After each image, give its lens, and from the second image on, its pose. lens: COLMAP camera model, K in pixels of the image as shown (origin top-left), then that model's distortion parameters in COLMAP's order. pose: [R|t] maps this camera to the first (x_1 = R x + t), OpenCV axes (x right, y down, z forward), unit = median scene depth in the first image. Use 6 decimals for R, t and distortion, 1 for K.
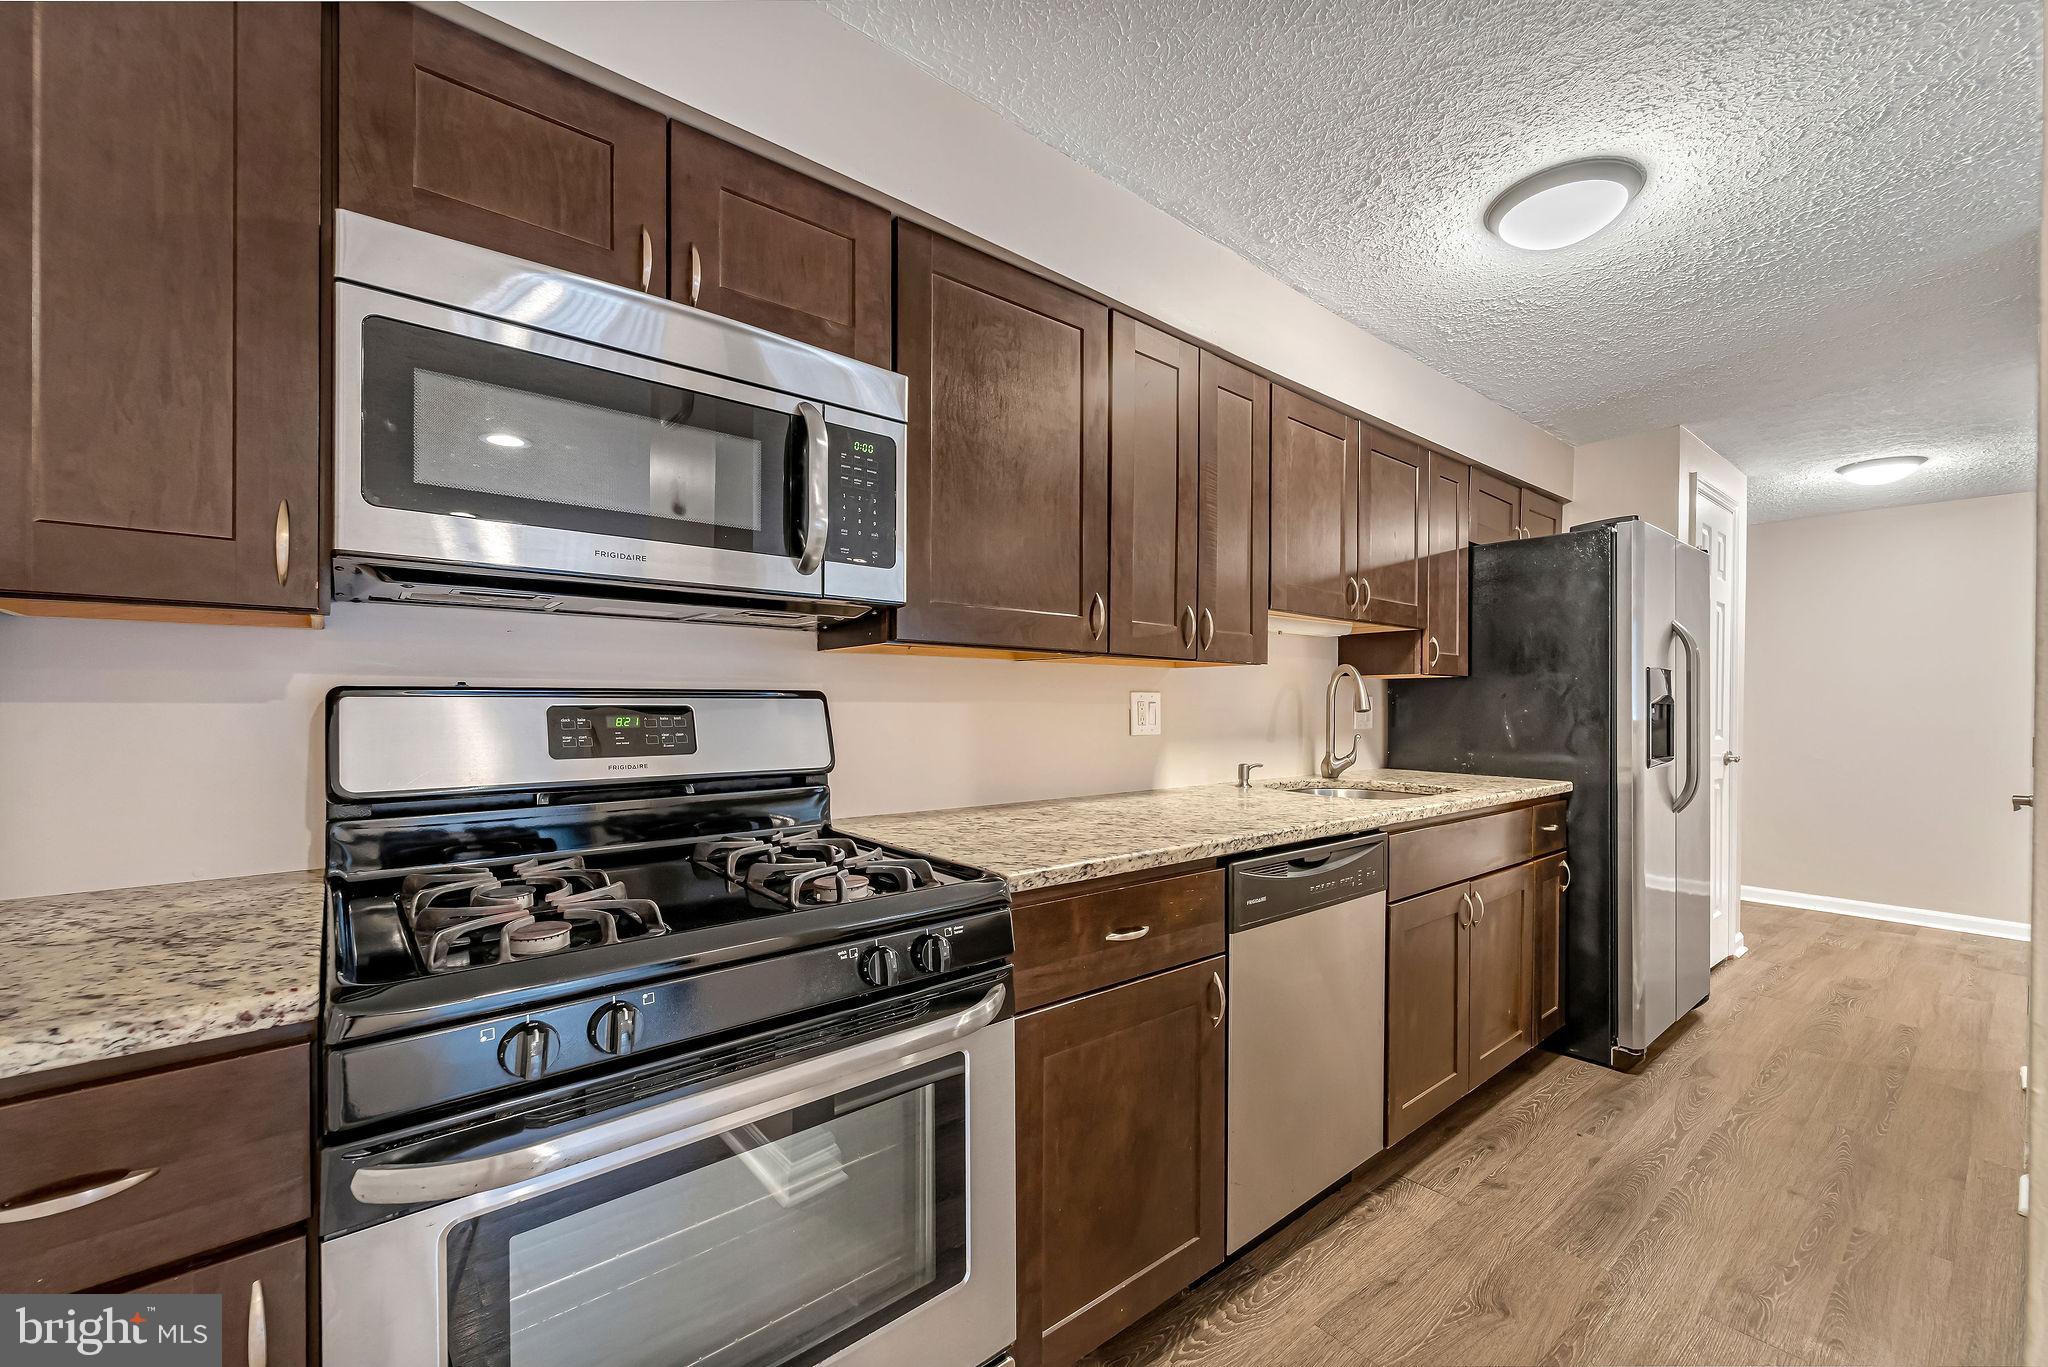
lens RADIAL K [[825.6, 0, 1025.4], [0, 825.6, 704.6], [0, 0, 1]] dist [0.005972, -0.000318]
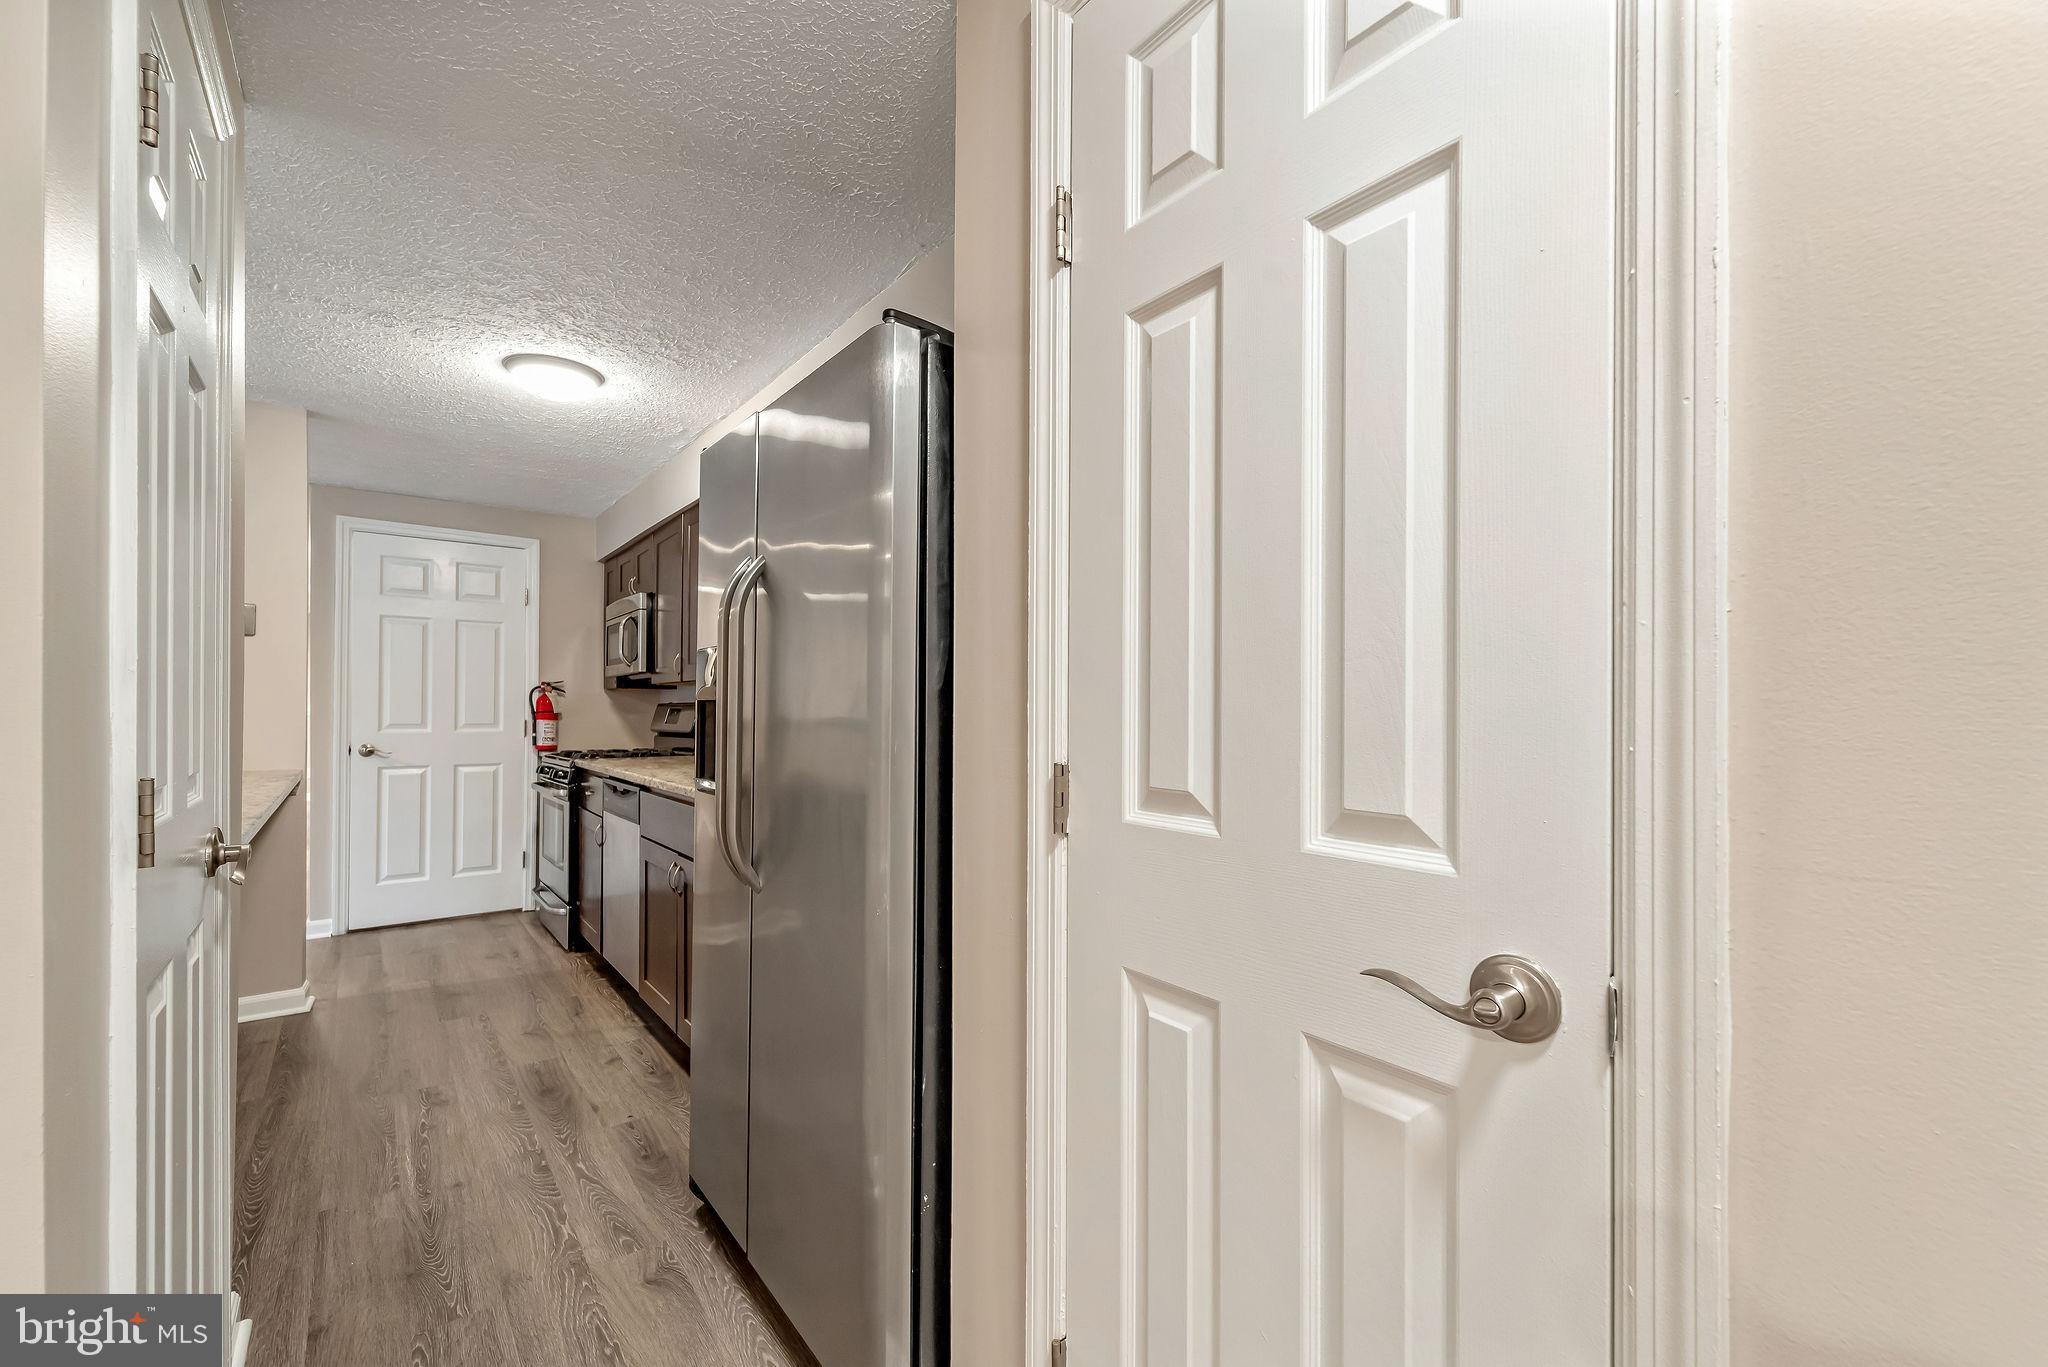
lens RADIAL K [[837.1, 0, 1029.0], [0, 837.1, 701.8], [0, 0, 1]] dist [0.002183, -0.000704]
pose [[-0.019944, -0.013959, -0.999704, 1.987852], [-0.002631, 0.999900, -0.013909, 0.015203], [0.999798, 0.002352, -0.019979, 1.760322]]
